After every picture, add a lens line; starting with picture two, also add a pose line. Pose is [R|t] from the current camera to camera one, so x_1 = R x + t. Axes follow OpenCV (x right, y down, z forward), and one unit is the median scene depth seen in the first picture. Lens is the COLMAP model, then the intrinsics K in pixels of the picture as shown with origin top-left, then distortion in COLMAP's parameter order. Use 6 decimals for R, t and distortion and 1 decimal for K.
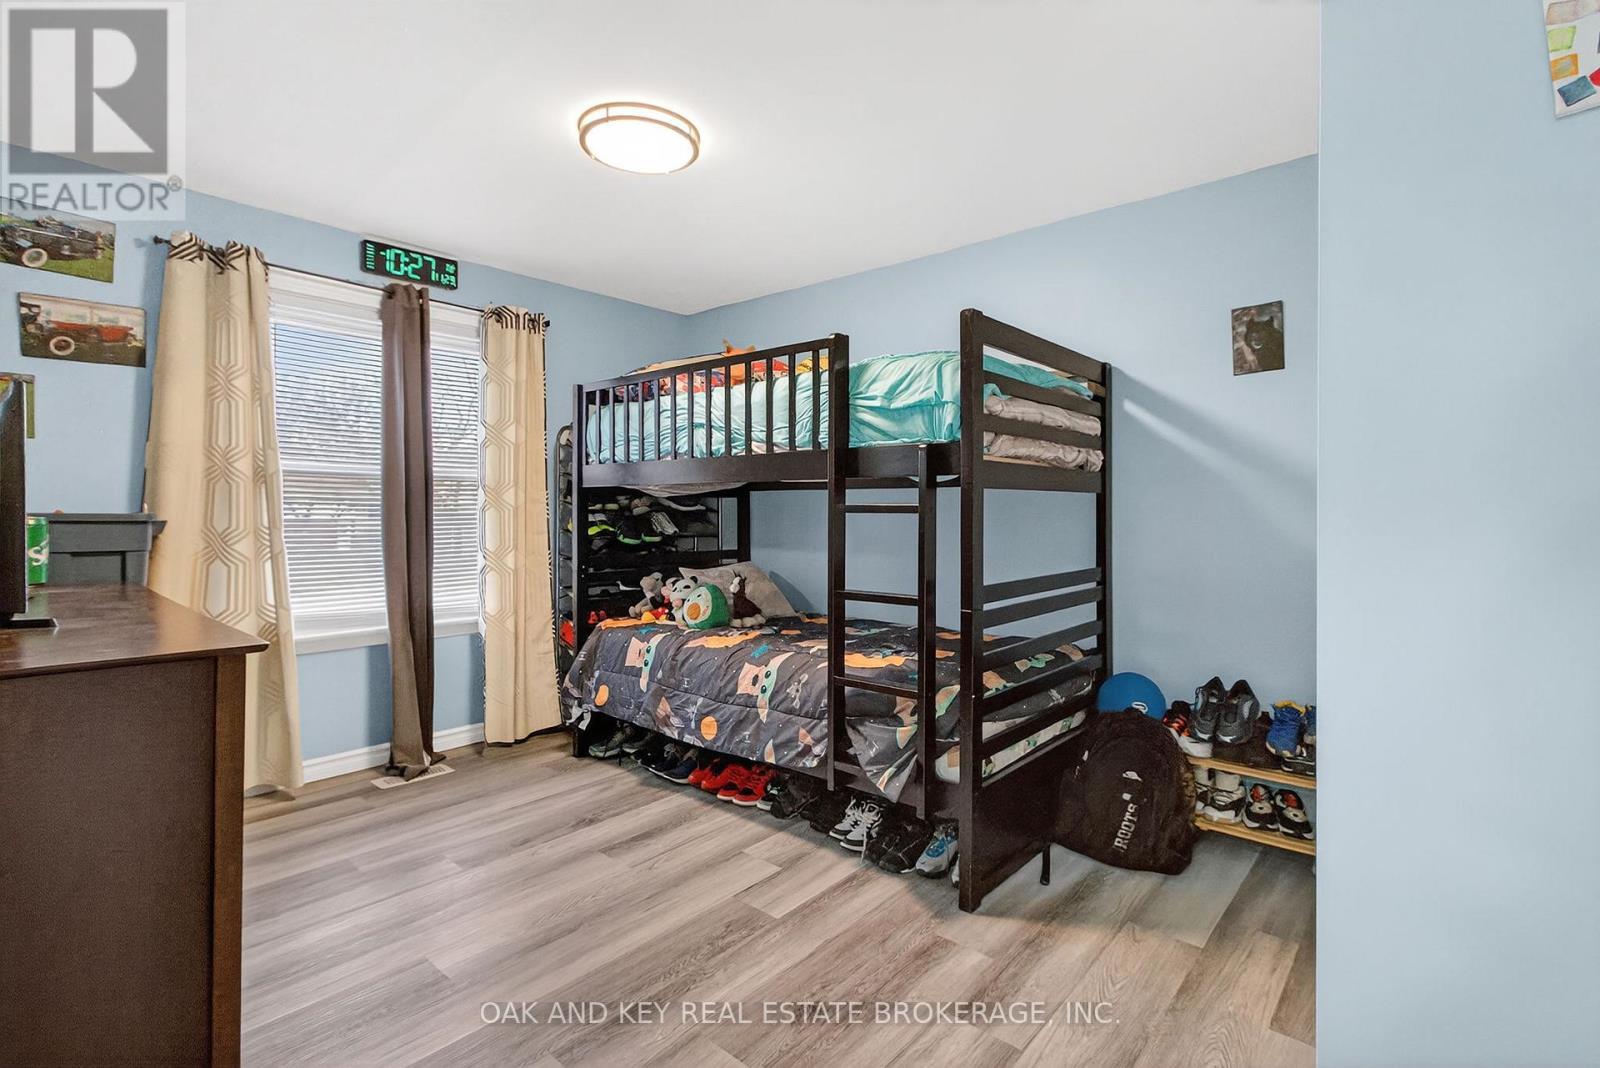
lens RADIAL K [[756.9, 0, 805.0], [0, 756.9, 516.5], [0, 0, 1]] dist [0.002985, -0.000222]
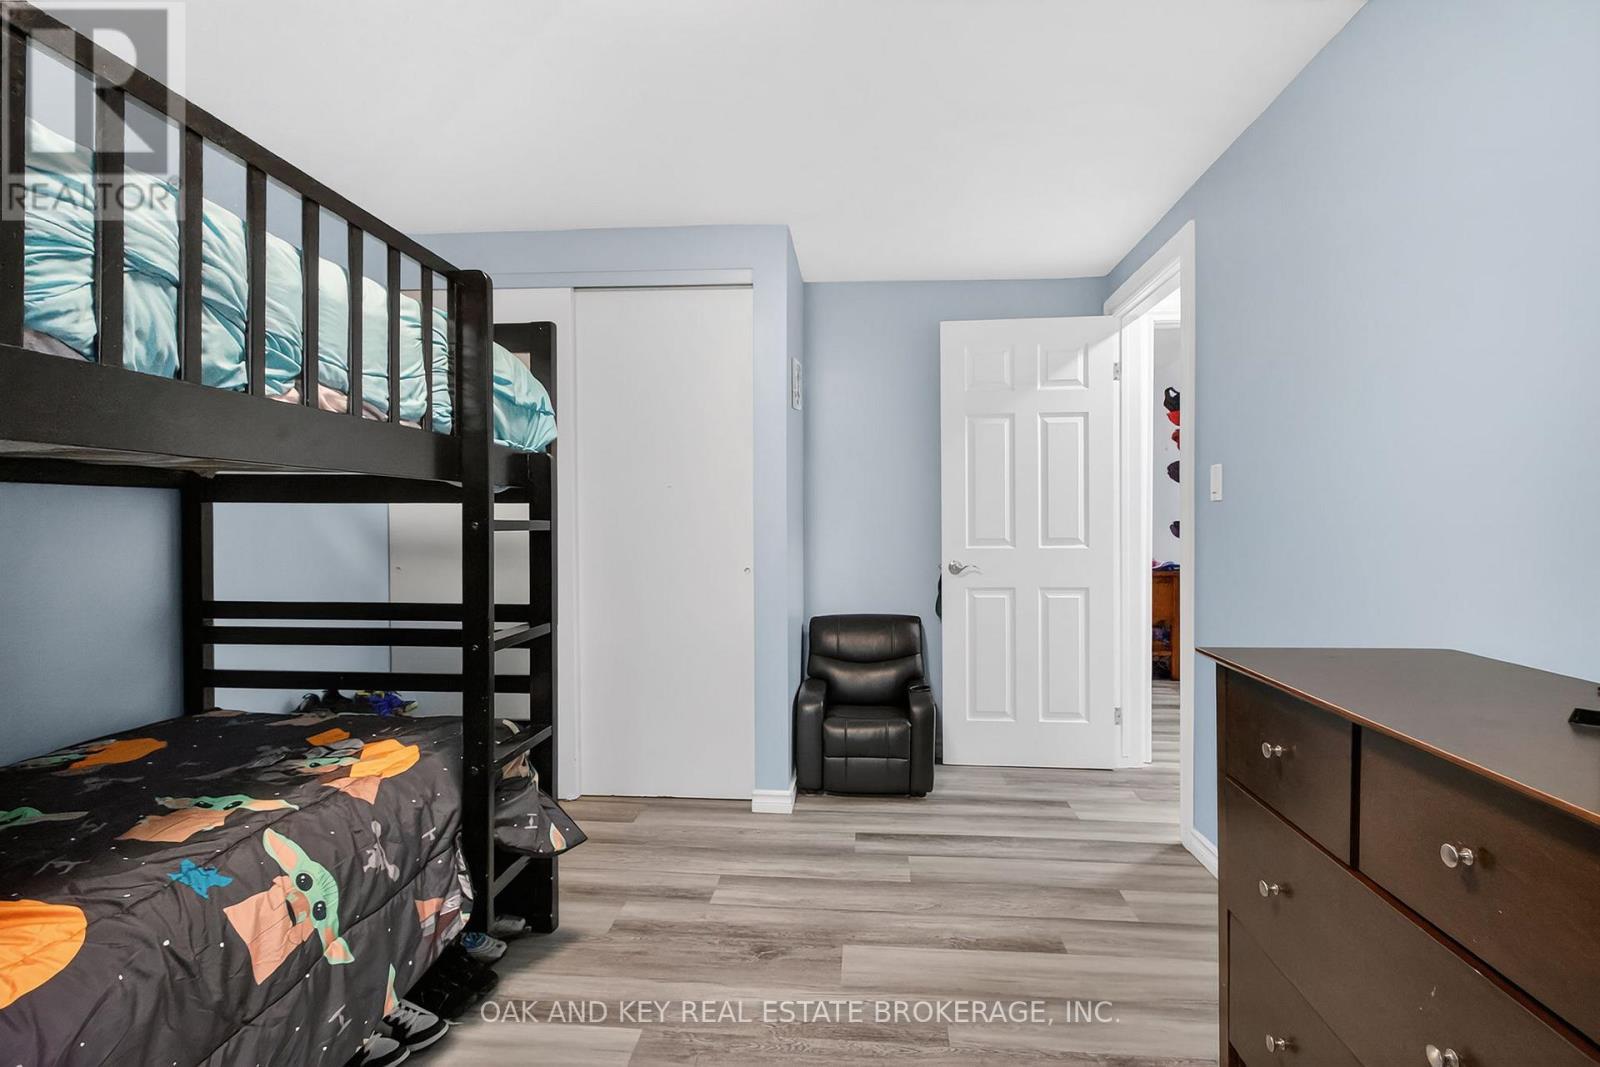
lens RADIAL K [[756.9, 0, 805.0], [0, 756.9, 516.0], [0, 0, 1]] dist [0.002985, -0.000222]
pose [[-0.597140, 0.002825, 0.802132, -0.643692], [0.001836, 0.999996, -0.002154, -0.015972], [-0.802135, 0.000187, -0.597143, 1.088492]]
